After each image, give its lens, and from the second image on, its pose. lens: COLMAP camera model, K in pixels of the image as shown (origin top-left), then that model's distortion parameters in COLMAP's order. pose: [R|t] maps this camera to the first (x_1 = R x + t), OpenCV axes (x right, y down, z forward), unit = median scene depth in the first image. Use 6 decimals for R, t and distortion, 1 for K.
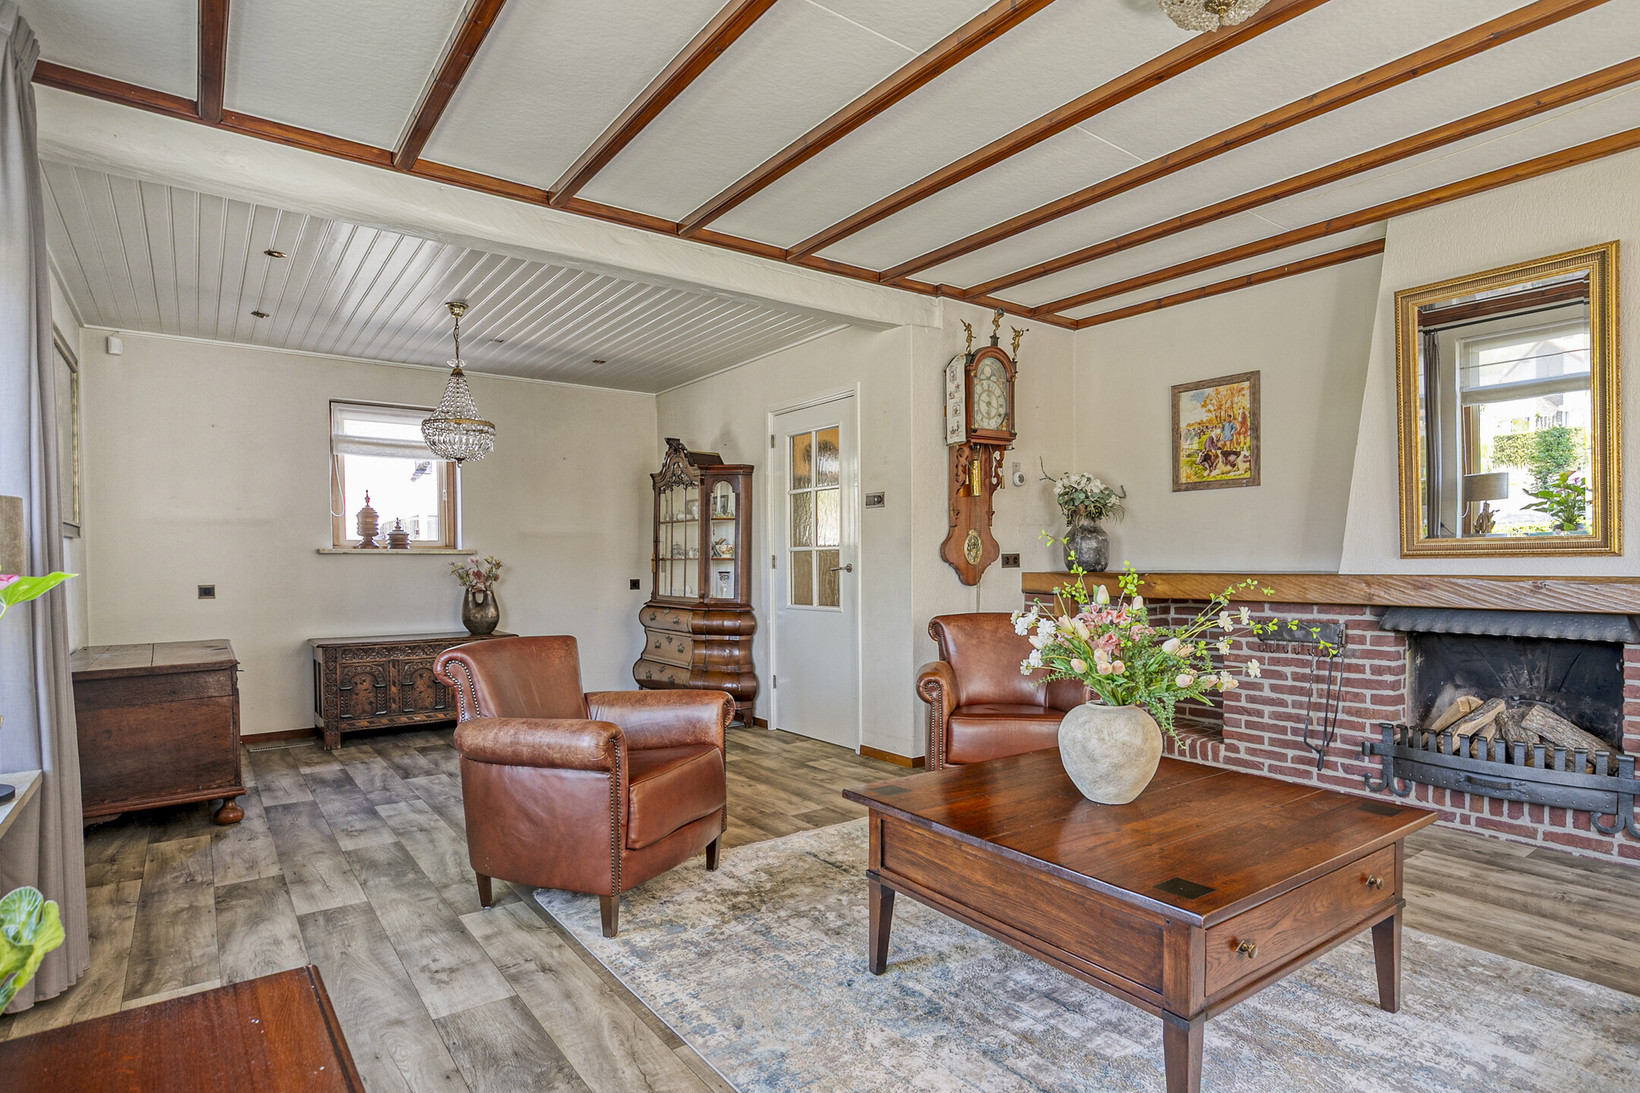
lens RADIAL K [[851.2, 0, 822.8], [0, 851.2, 573.7], [0, 0, 1]] dist [-0.003957, -0.001071]
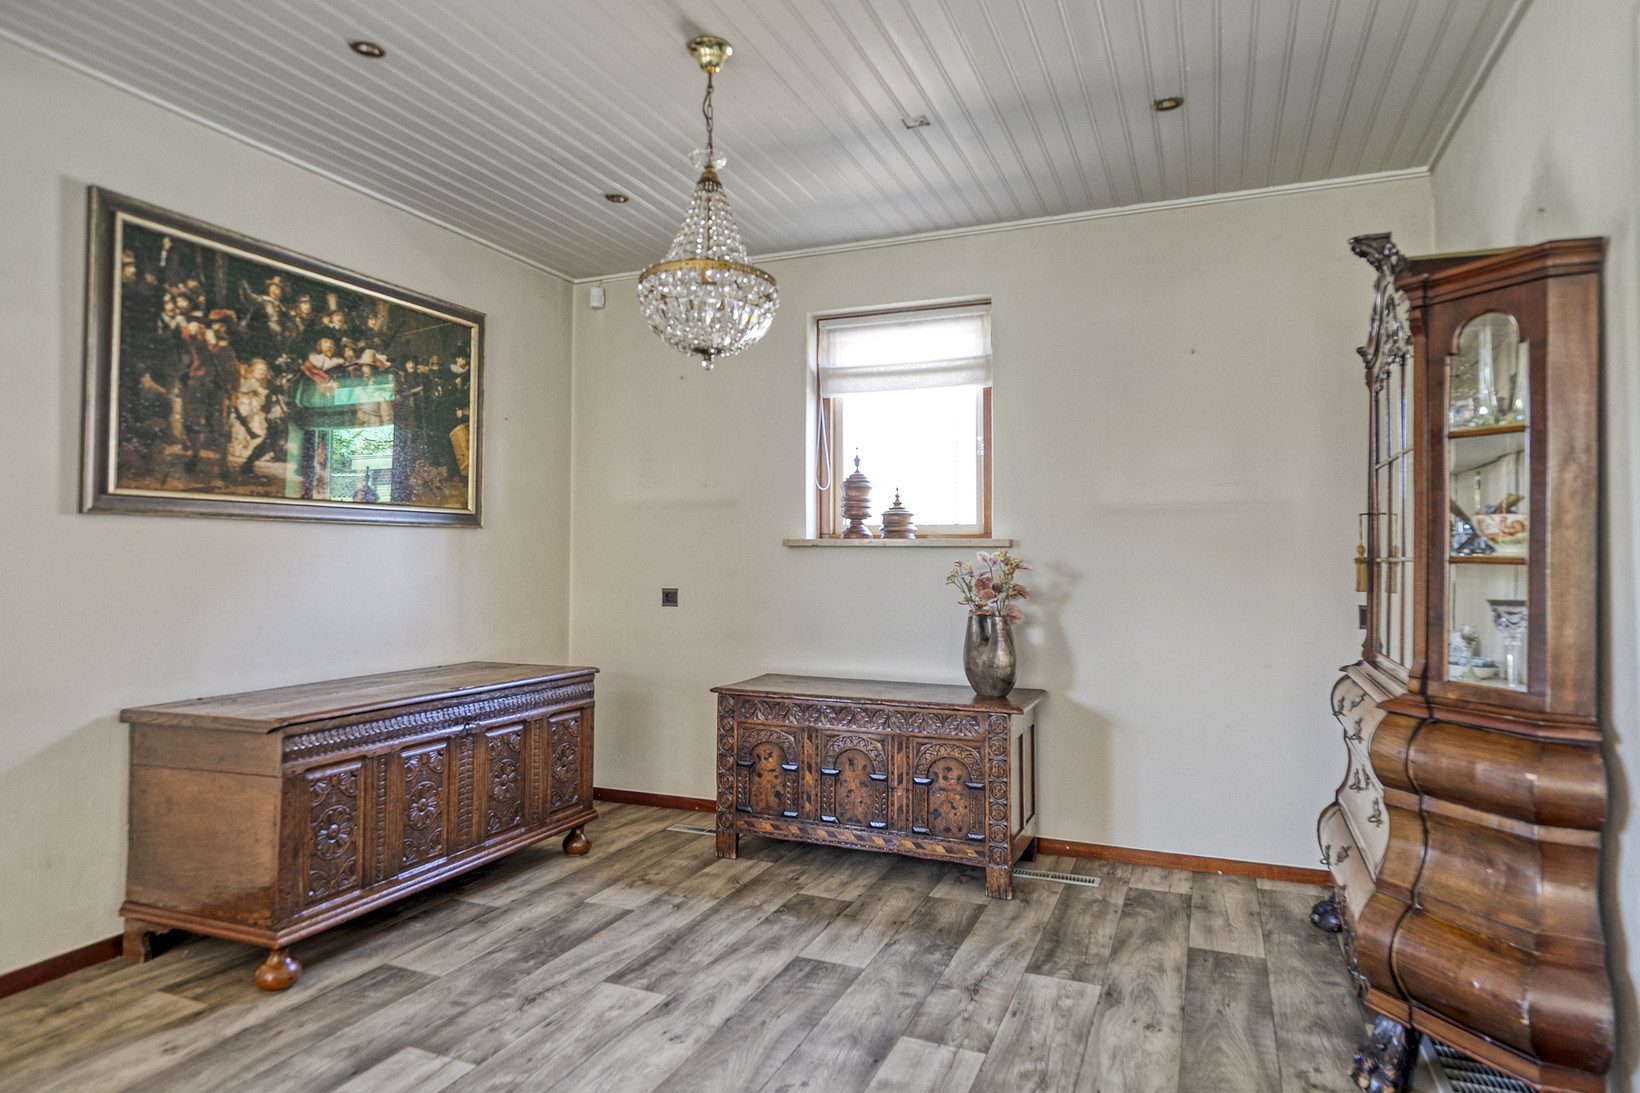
lens RADIAL K [[922.5, 0, 820.0], [0, 922.5, 546.5], [0, 0, 1]] dist [-0.026242, -0.000497]
pose [[0.517340, -0.003160, -0.855774, 0.042970], [-0.018243, 0.999725, -0.014719, -0.014170], [0.855585, 0.023226, 0.517140, 0.667470]]
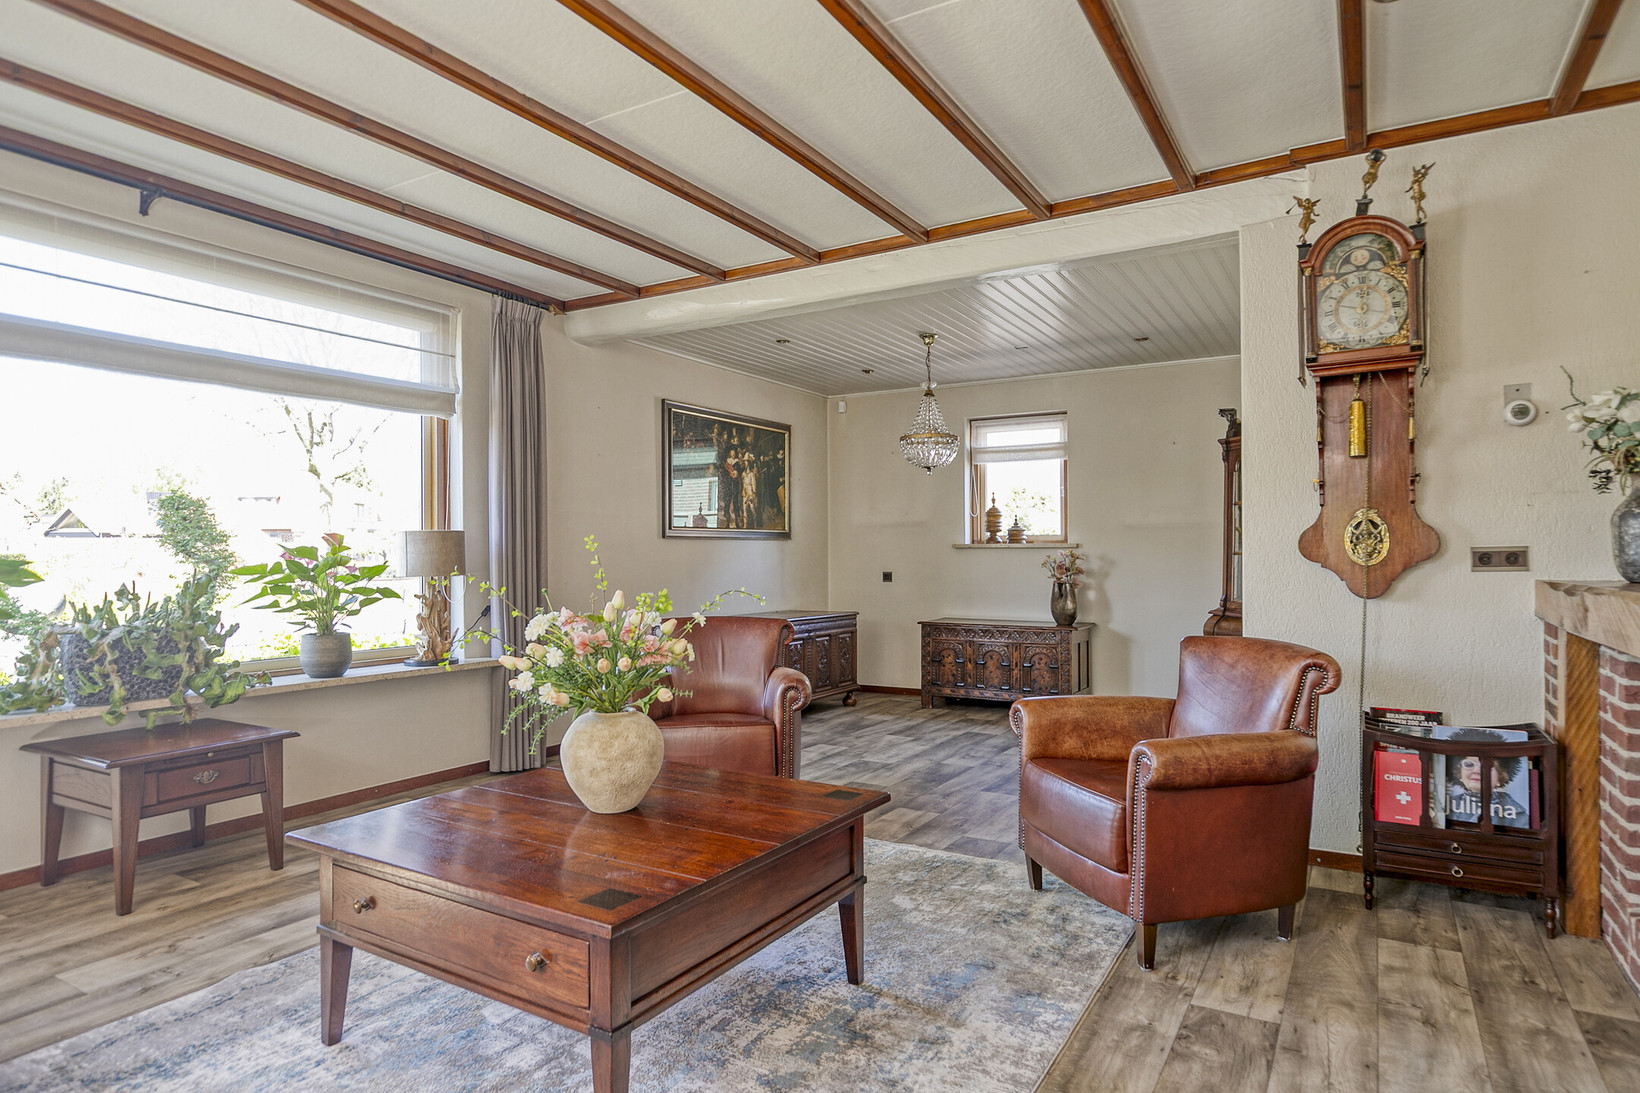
lens RADIAL K [[922.5, 0, 820.0], [0, 922.5, 546.5], [0, 0, 1]] dist [-0.026242, -0.000497]
pose [[0.386643, -0.003971, -0.922221, 0.565285], [-0.011549, 0.999891, -0.009147, -0.012212], [0.922157, 0.014187, 0.386555, 0.323228]]
